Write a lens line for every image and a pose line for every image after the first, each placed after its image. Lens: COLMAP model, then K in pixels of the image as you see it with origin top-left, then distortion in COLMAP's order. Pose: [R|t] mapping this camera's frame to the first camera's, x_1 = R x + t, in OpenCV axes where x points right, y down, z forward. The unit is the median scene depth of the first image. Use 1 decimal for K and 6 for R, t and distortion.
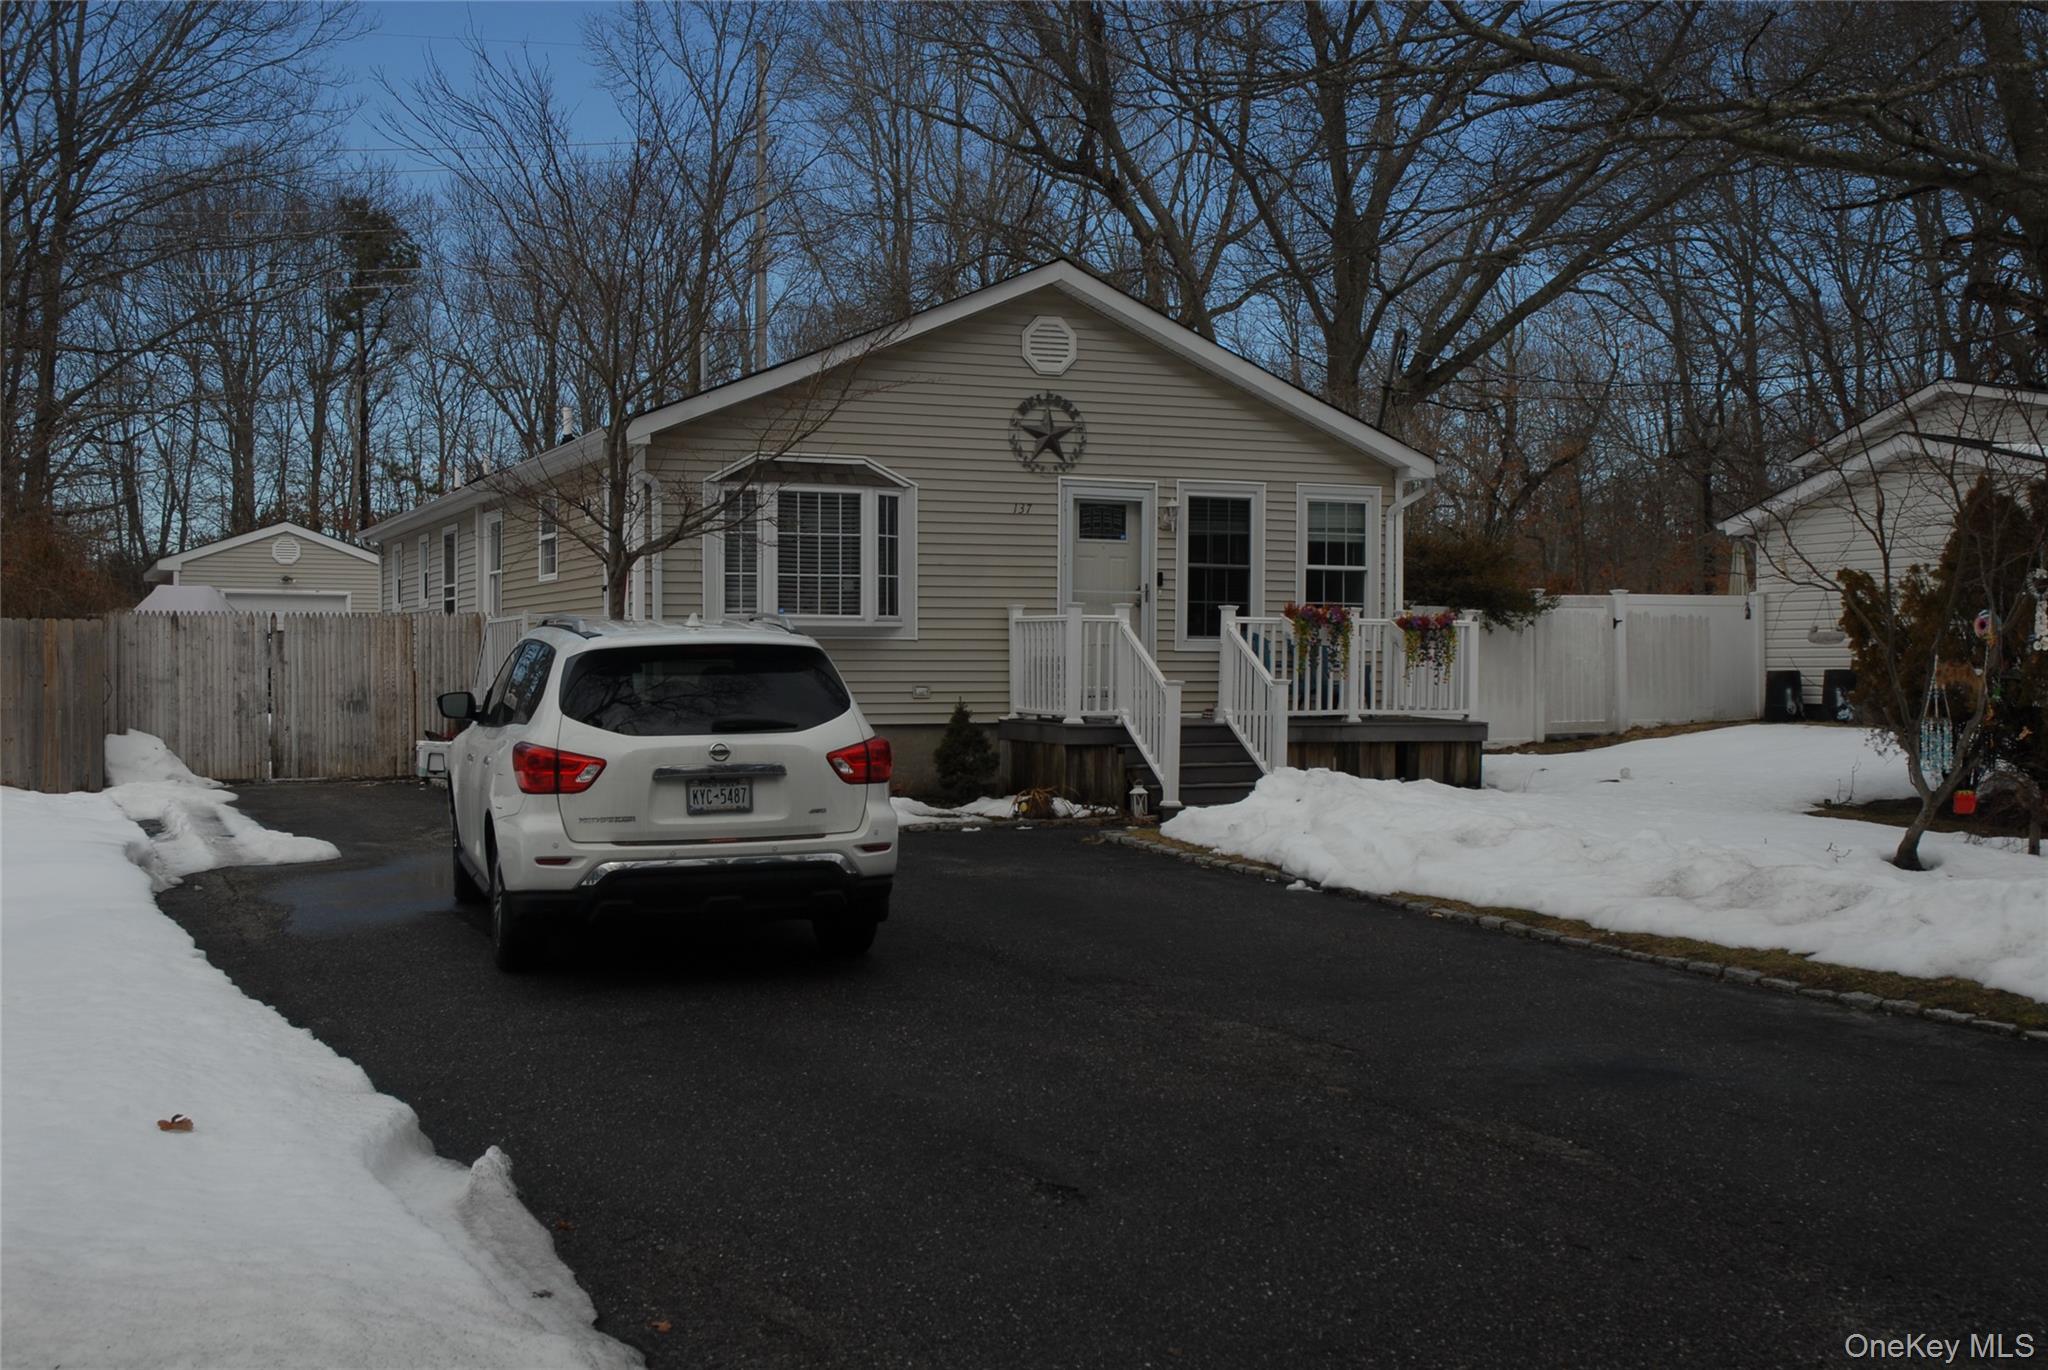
lens RADIAL K [[2284.1, 0, 1023.9], [0, 2284.1, 676.9], [0, 0, 1]] dist [0.002094, 0.000000]
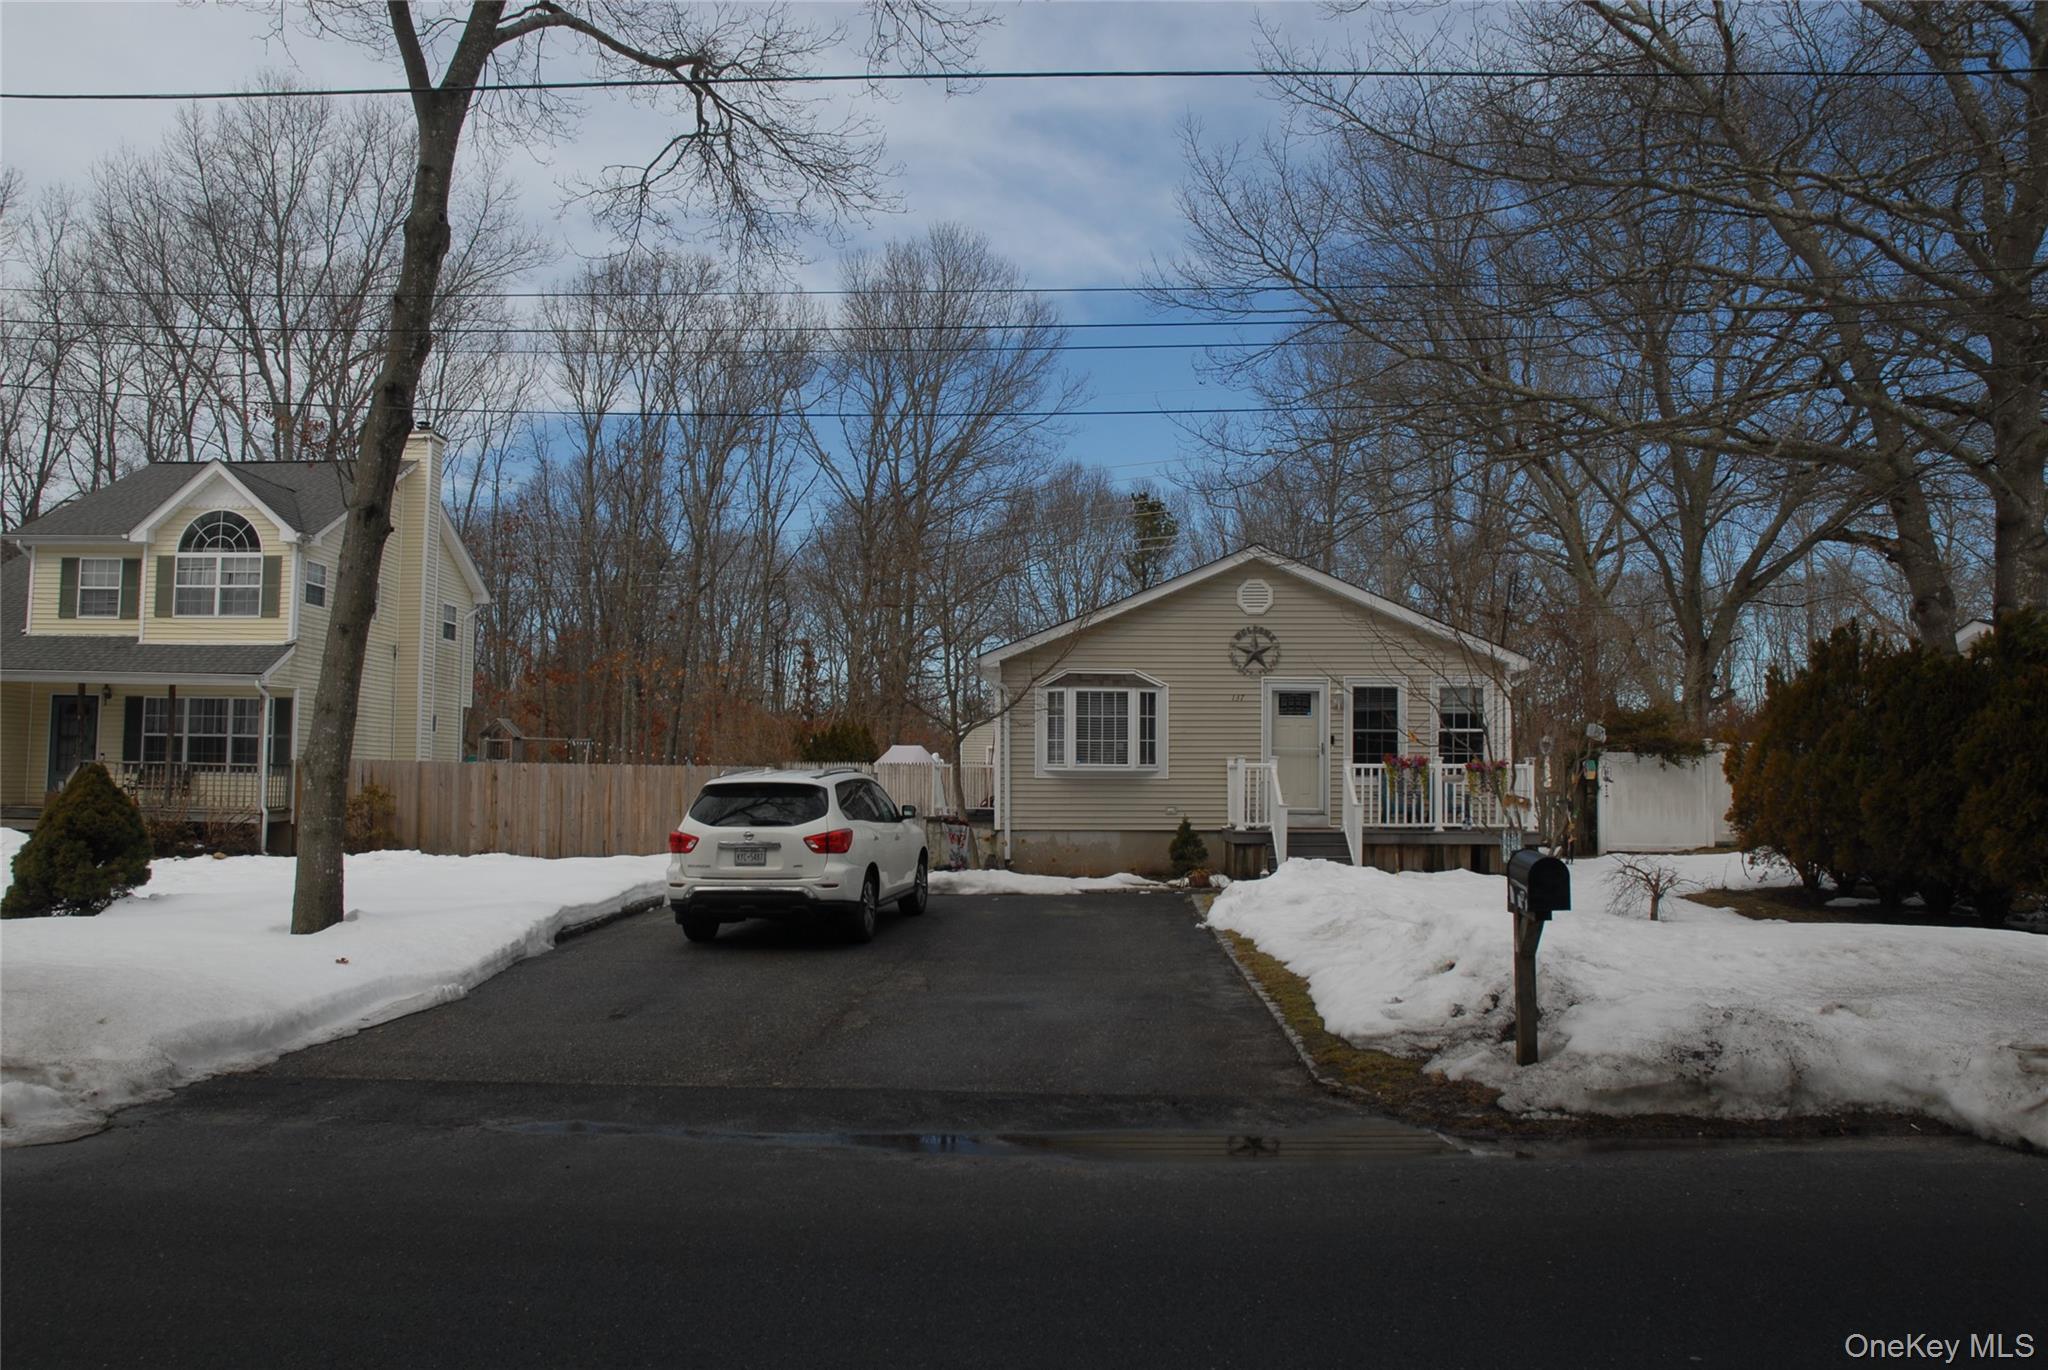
lens RADIAL K [[1653.7, 0, 1022.2], [0, 1653.7, 683.2], [0, 0, 1]] dist [-0.113905, -0.001078]
pose [[0.897443, -0.025661, -0.440384, 0.391035], [-0.005808, 0.997533, -0.069962, -0.001036], [0.441093, 0.065345, 0.895079, -0.121575]]
